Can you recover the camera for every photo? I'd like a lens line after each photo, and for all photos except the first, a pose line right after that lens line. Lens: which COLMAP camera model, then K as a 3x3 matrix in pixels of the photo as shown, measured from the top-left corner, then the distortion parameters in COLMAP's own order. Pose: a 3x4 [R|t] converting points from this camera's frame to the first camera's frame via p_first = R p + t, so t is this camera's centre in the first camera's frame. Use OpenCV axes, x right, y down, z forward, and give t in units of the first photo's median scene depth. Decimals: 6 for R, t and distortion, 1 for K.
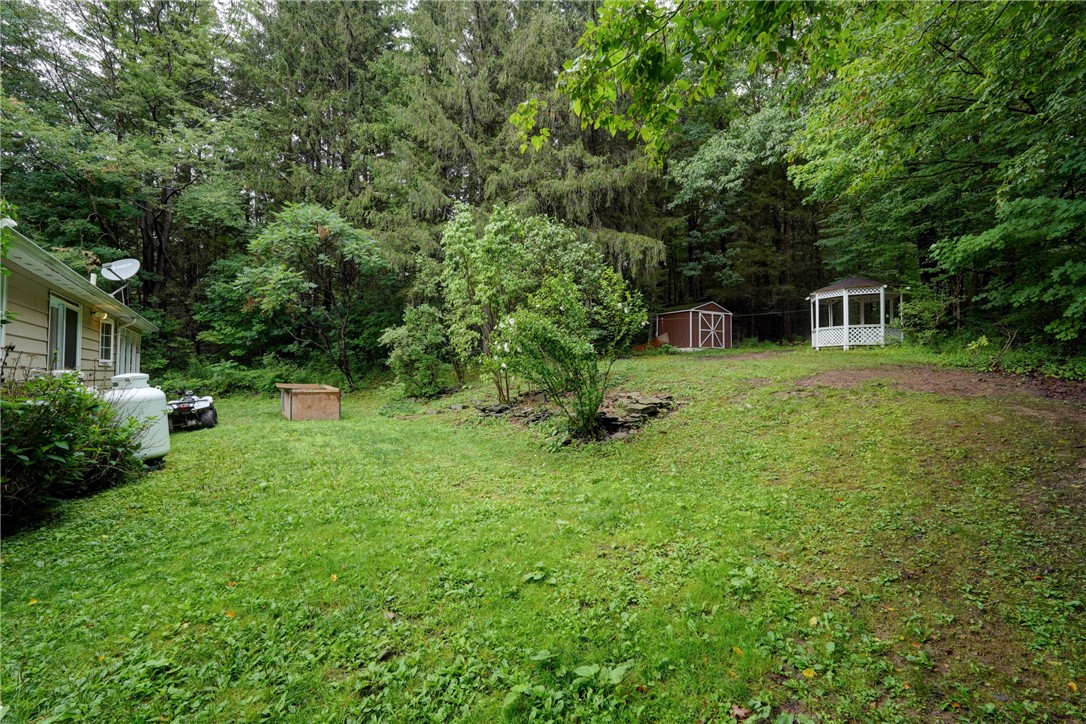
lens RADIAL K [[478.6, 0, 543.0], [0, 478.6, 362.0], [0, 0, 1]] dist [0.000732, 0.000255]
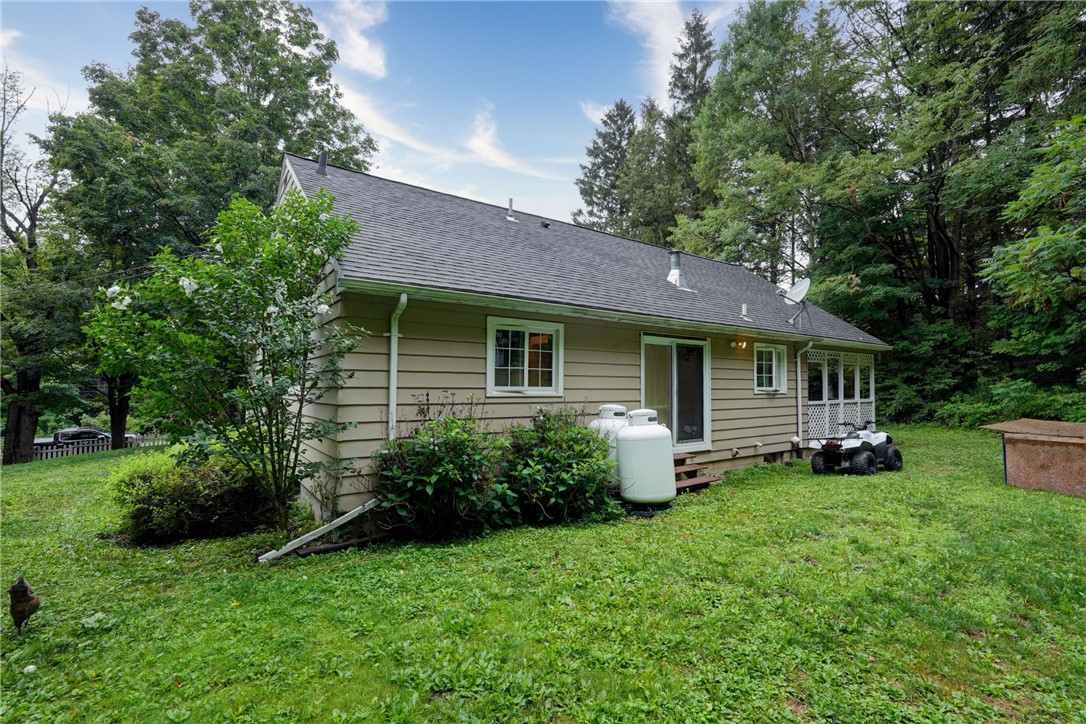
lens RADIAL K [[499.0, 0, 543.0], [0, 499.0, 362.0], [0, 0, 1]] dist [-0.003221, 0.000327]
pose [[0.057468, -0.049083, -0.997140, 0.048750], [0.021224, 0.998625, -0.047933, -0.010108], [0.998122, -0.018409, 0.058431, 0.292400]]
